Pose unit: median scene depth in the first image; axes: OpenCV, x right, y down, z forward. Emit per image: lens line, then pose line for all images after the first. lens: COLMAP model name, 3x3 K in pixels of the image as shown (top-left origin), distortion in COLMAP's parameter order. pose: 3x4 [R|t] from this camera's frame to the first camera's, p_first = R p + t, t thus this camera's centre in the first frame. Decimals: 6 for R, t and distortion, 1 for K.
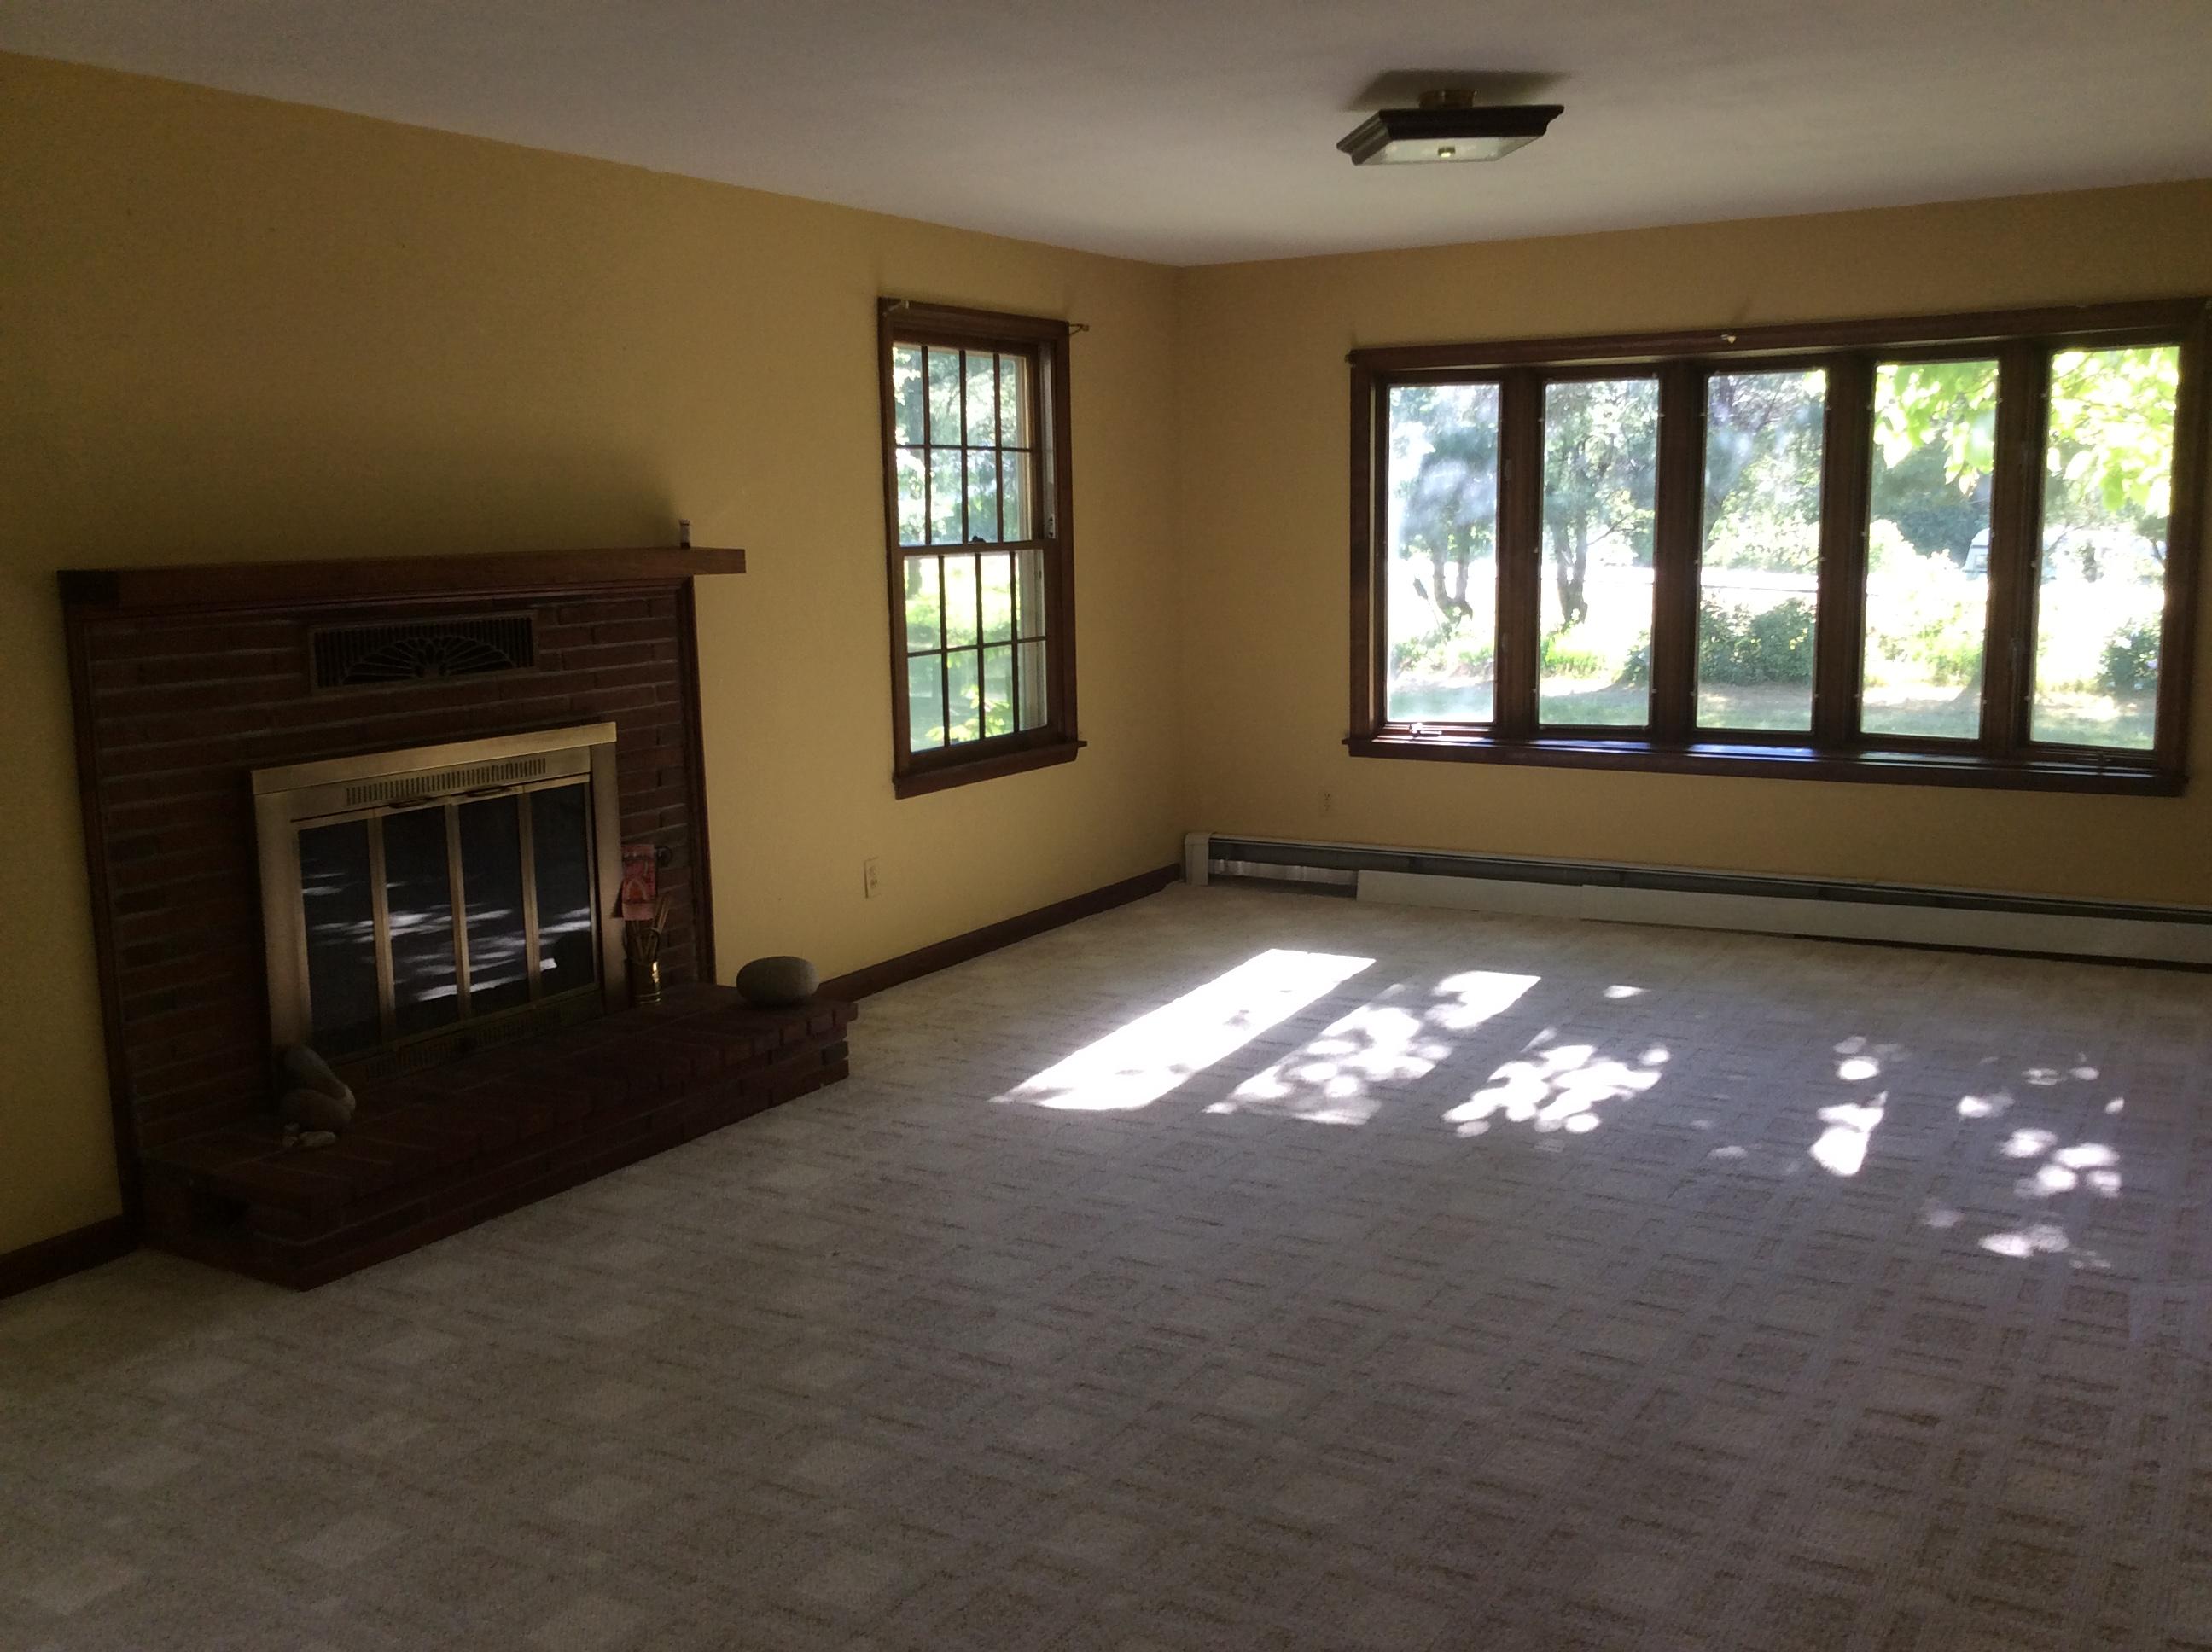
lens RADIAL K [[2010.5, 0, 1125.1], [0, 2010.5, 820.9], [0, 0, 1]] dist [0.120825, -0.239770]
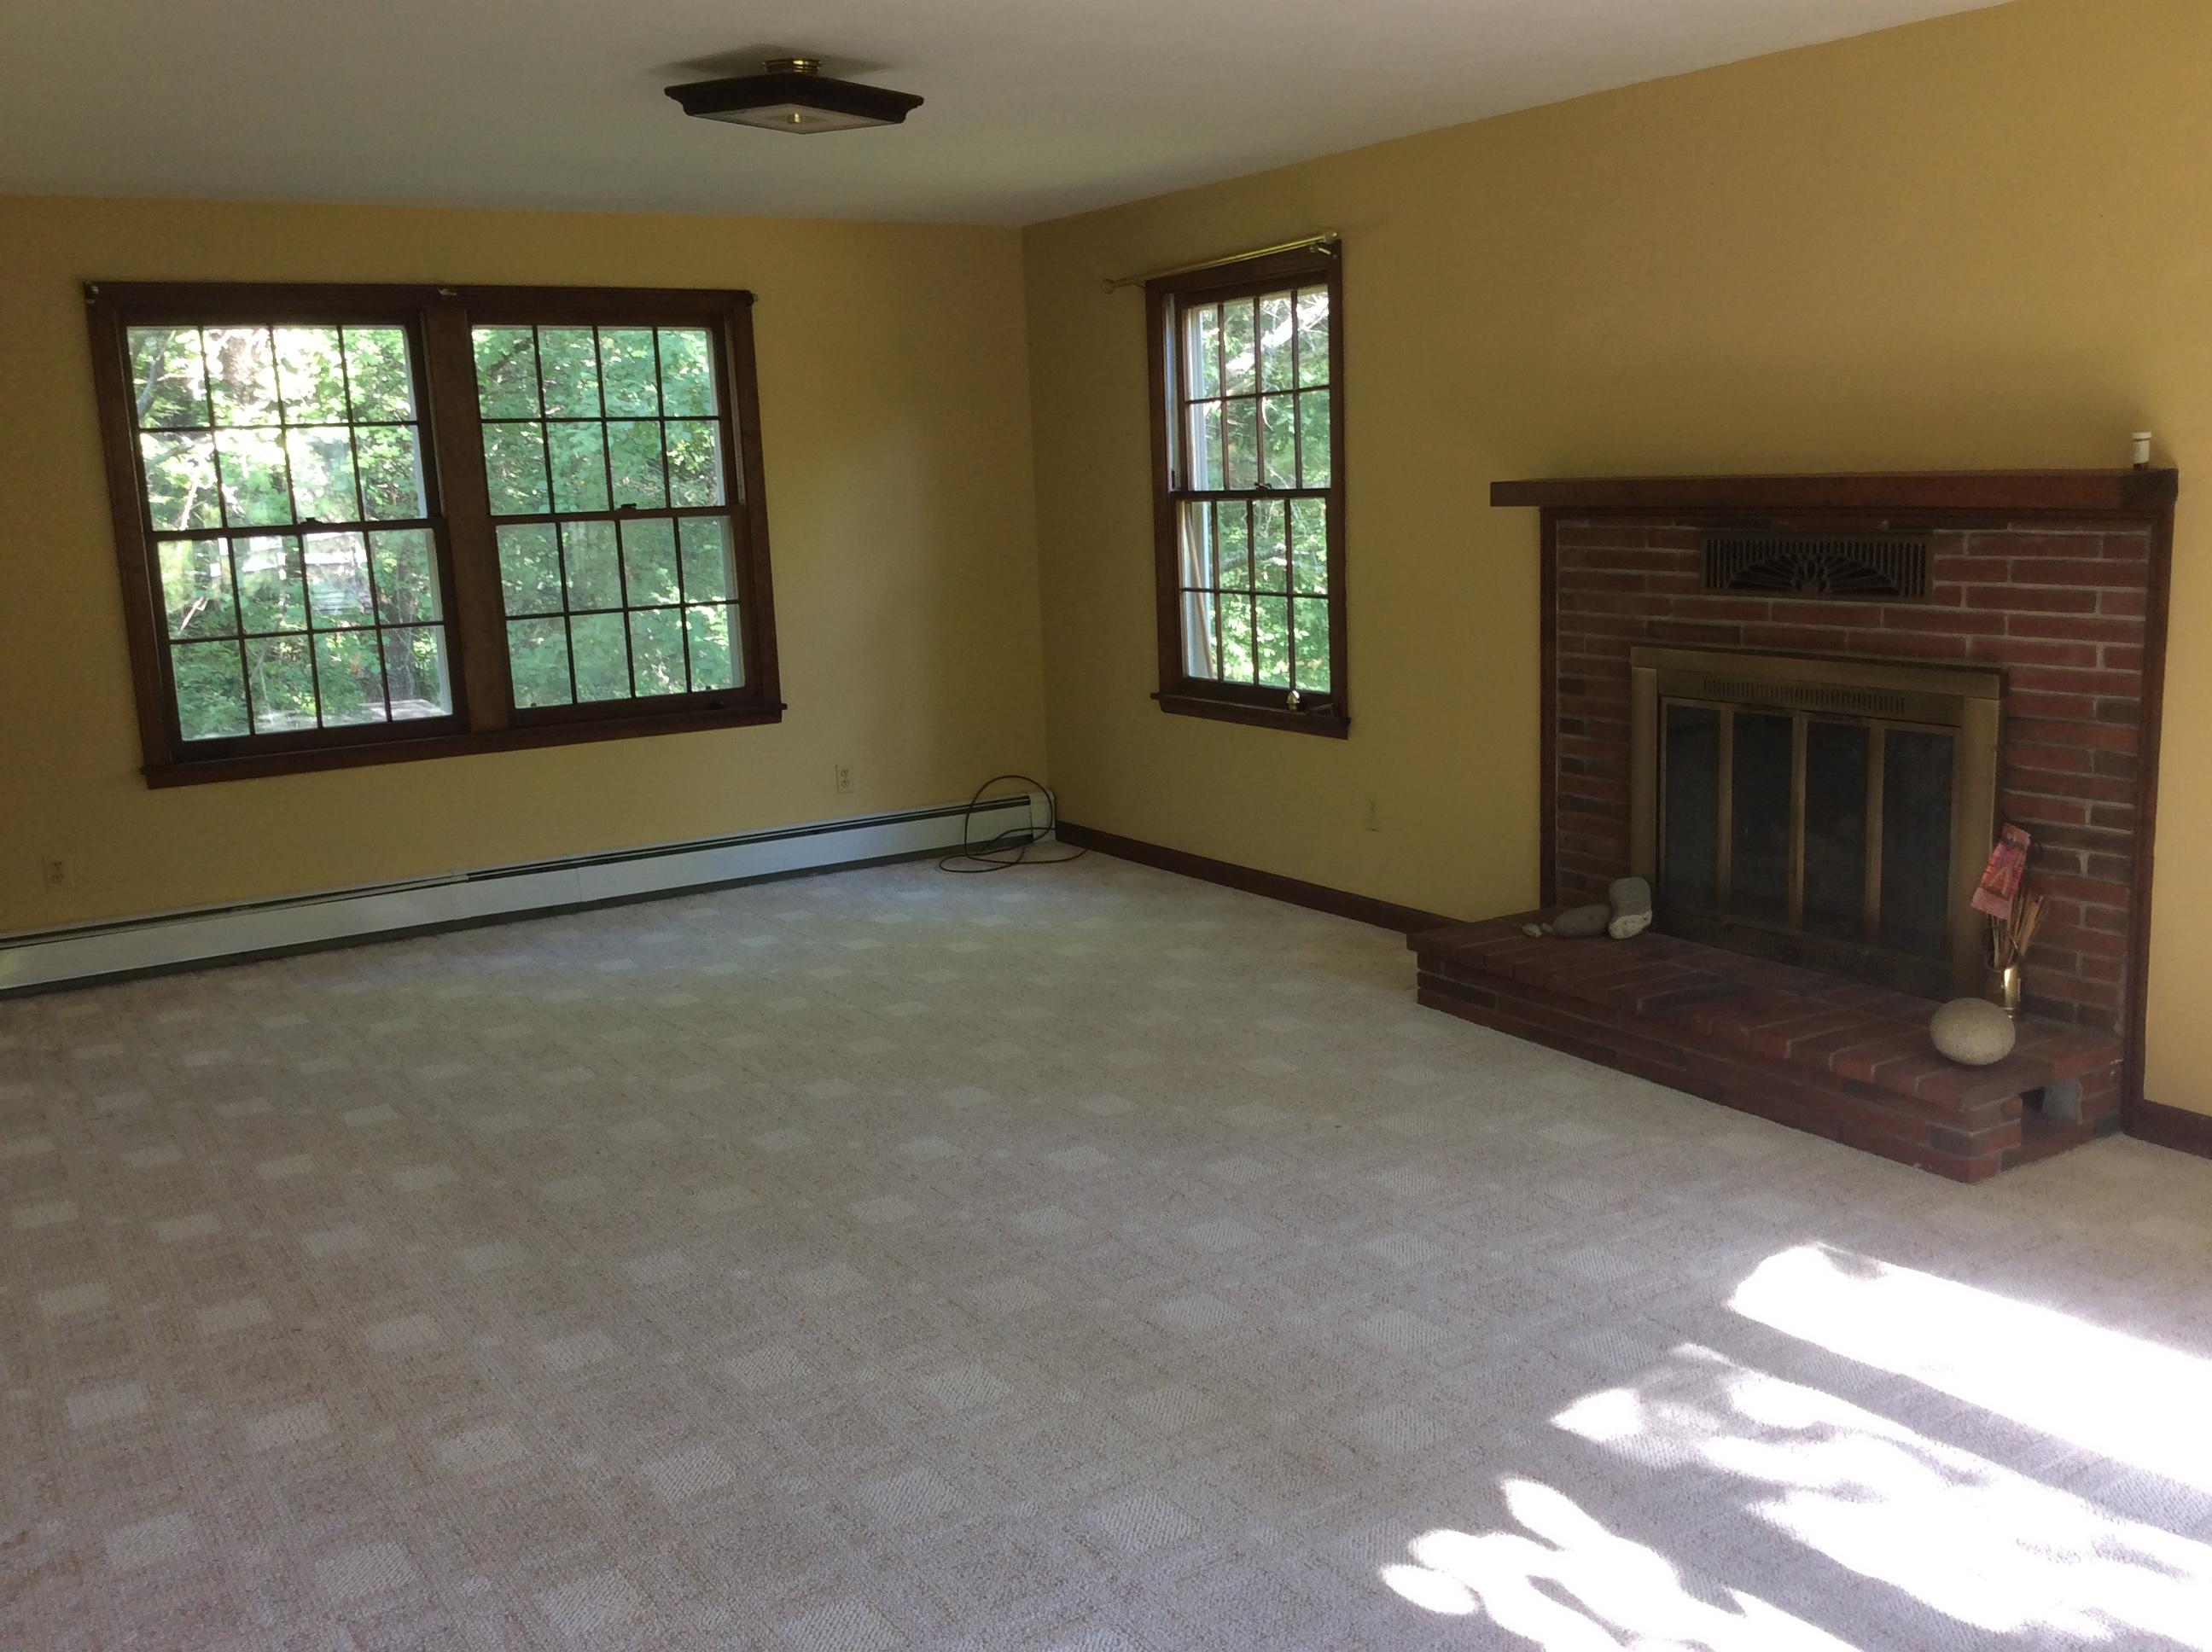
lens RADIAL K [[2010.5, 0, 1125.1], [0, 2010.5, 820.9], [0, 0, 1]] dist [0.120825, -0.239770]
pose [[-0.454872, 0.198630, -0.868123, 0.758948], [-0.089902, 0.959588, 0.266663, -0.211105], [0.886007, 0.199343, -0.418633, 1.192177]]
